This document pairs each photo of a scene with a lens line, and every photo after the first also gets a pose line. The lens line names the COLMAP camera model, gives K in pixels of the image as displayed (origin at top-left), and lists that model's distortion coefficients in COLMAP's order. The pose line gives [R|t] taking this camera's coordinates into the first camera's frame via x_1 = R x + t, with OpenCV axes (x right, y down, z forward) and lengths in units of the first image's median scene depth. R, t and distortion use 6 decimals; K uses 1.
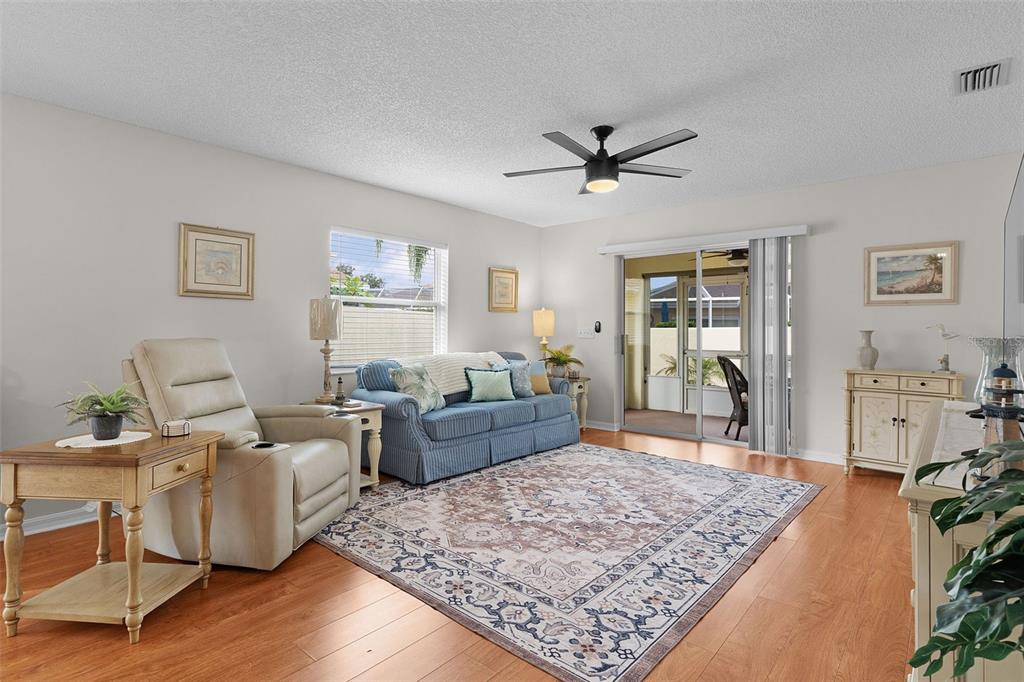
lens RADIAL K [[517.0, 0, 503.8], [0, 517.0, 327.0], [0, 0, 1]] dist [0.002412, 0.000798]
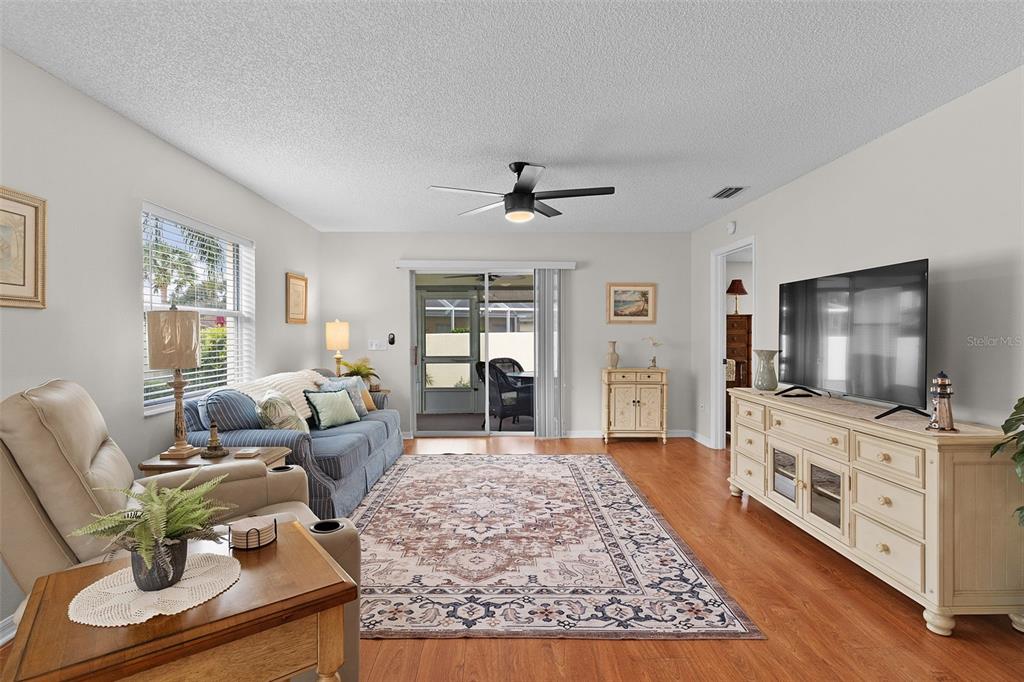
lens RADIAL K [[492.3, 0, 505.2], [0, 492.3, 335.1], [0, 0, 1]] dist [0.003116, 0.000353]
pose [[0.741795, -0.008495, 0.670573, -0.539436], [0.001341, 0.999937, 0.011184, -0.032097], [-0.670626, -0.007397, 0.741759, 0.239249]]
